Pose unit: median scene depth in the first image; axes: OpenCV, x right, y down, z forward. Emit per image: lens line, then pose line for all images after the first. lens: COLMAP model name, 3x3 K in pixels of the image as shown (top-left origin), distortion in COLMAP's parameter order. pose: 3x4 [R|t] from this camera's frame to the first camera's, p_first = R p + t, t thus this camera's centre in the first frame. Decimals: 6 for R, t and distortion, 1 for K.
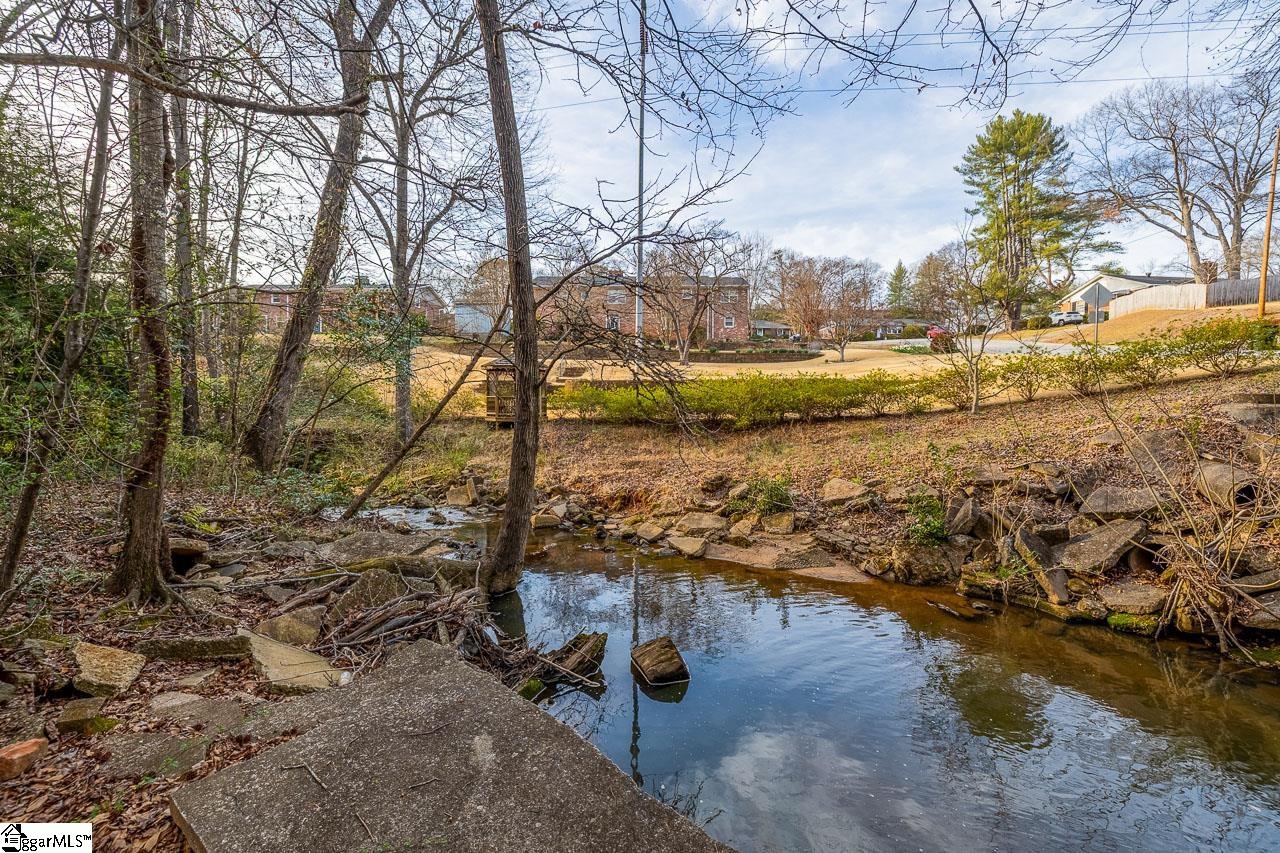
lens RADIAL K [[542.1, 0, 625.9], [0, 542.1, 417.5], [0, 0, 1]] dist [-0.000321, -0.000352]
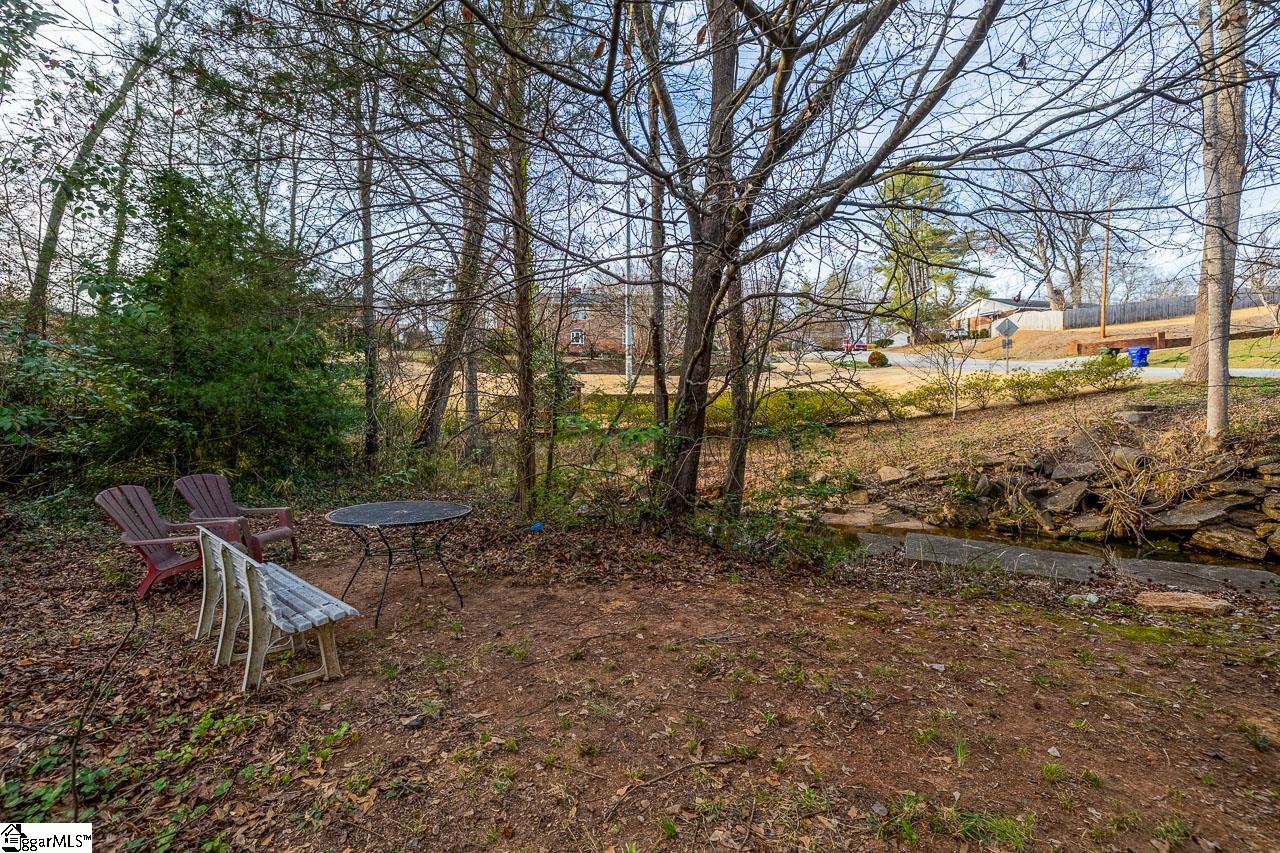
lens RADIAL K [[542.1, 0, 625.9], [0, 542.1, 417.5], [0, 0, 1]] dist [-0.000321, -0.000352]
pose [[0.987414, -0.019816, 0.156910, -0.621376], [0.021963, 0.999687, -0.011965, -0.019268], [-0.156624, 0.015261, 0.987540, -0.387497]]
